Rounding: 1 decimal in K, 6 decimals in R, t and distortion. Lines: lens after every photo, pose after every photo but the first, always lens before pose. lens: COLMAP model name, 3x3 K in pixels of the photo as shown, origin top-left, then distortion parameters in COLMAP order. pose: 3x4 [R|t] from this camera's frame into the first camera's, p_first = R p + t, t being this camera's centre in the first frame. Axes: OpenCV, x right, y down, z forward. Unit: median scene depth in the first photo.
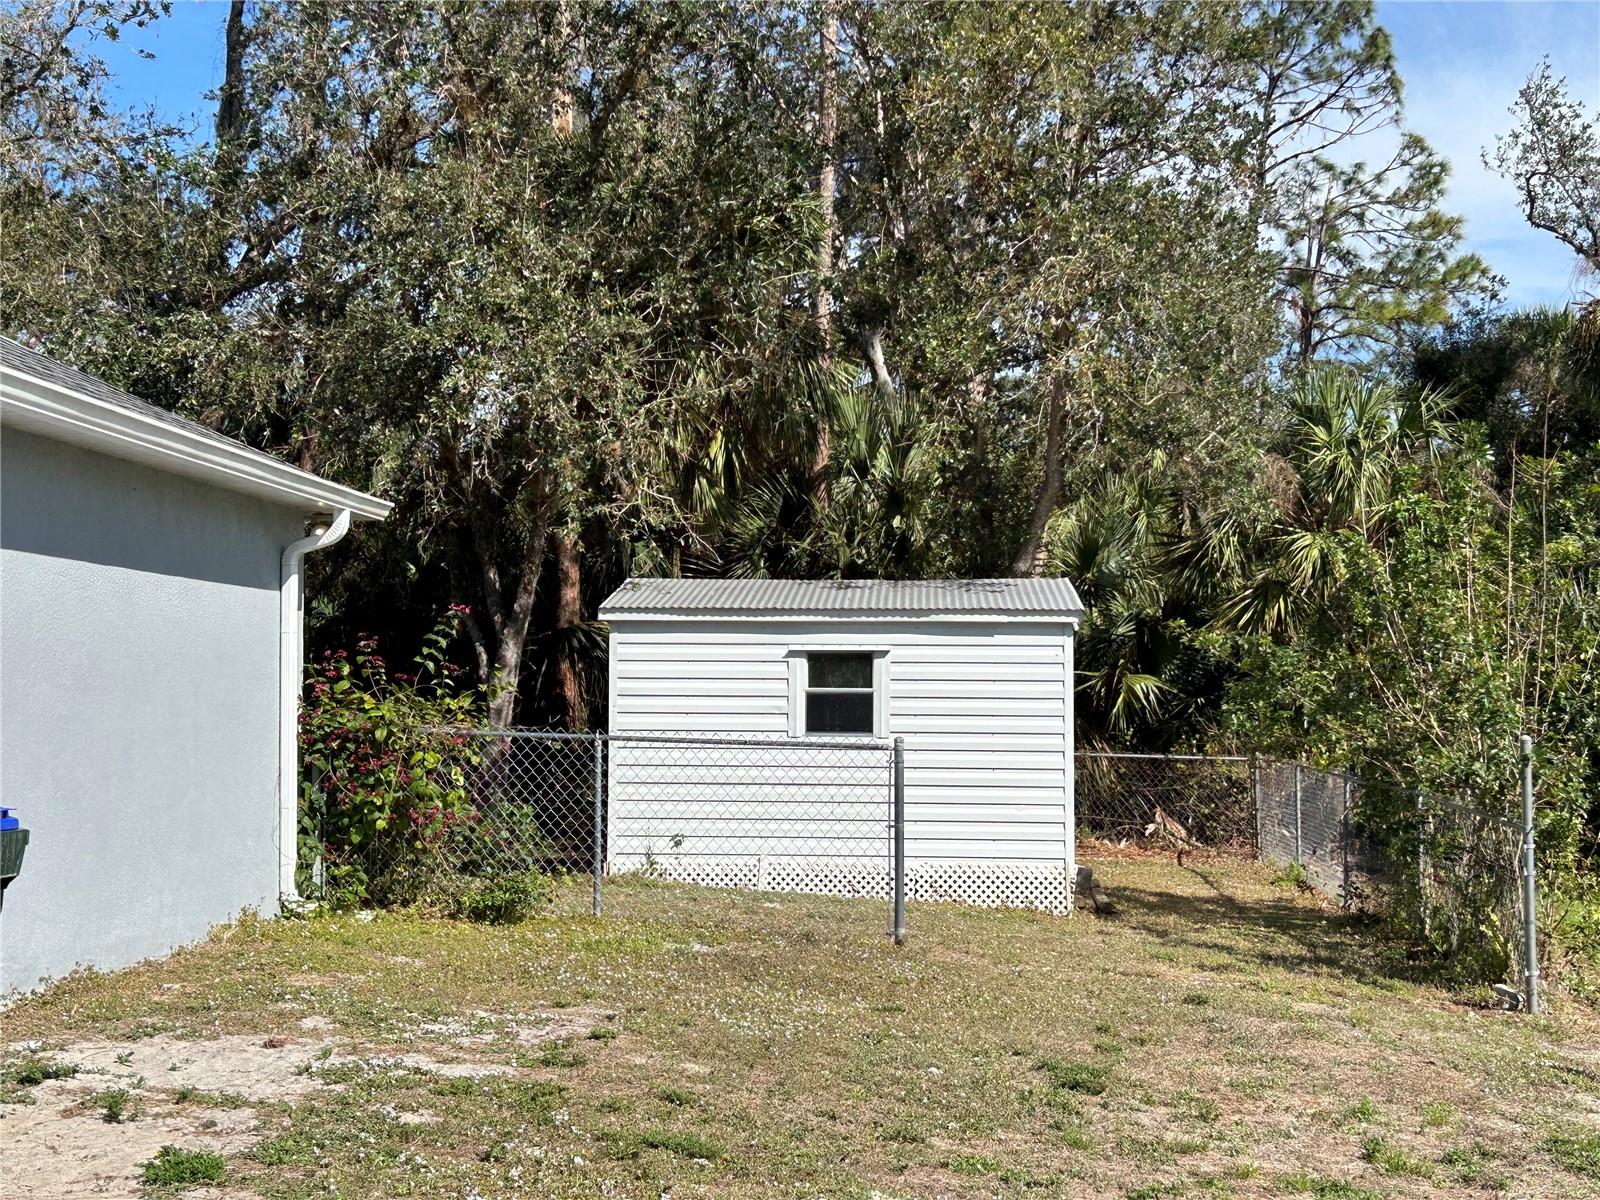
lens RADIAL K [[2120.4, 0, 800.0], [0, 2120.4, 600.0], [0, 0, 1]] dist [0.065504, -0.009158]
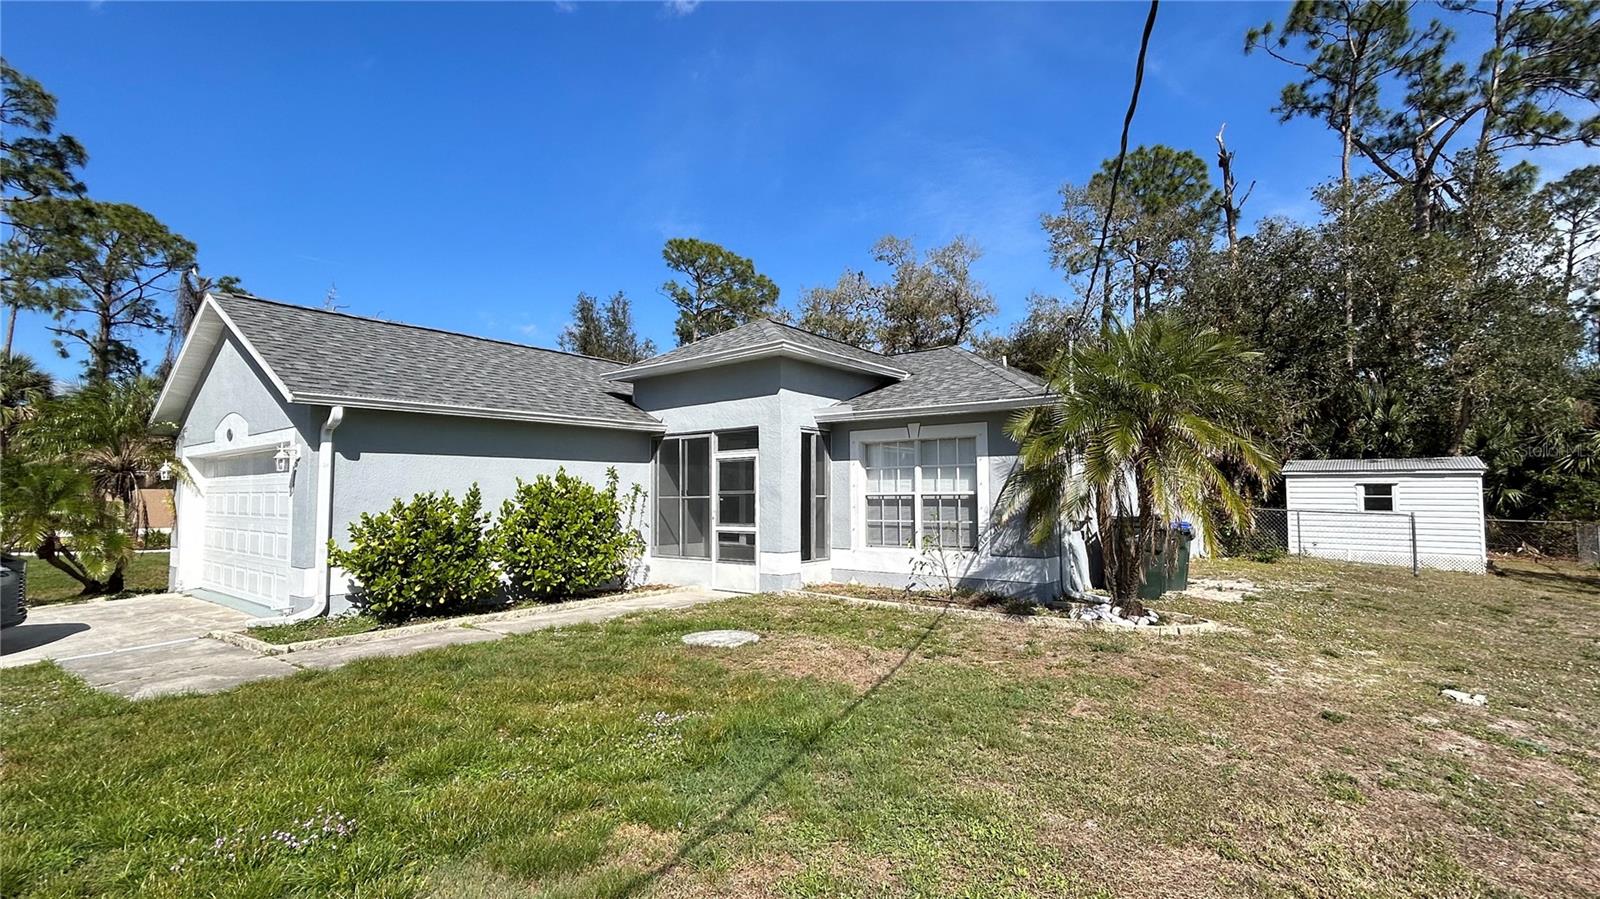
lens RADIAL K [[732.5, 0, 800.0], [0, 732.5, 449.5], [0, 0, 1]] dist [0.003271, -0.000067]
pose [[0.822478, -0.034885, -0.567727, -0.058426], [0.025380, 0.999374, -0.024640, -0.018683], [0.568231, 0.005857, 0.822848, -0.314657]]
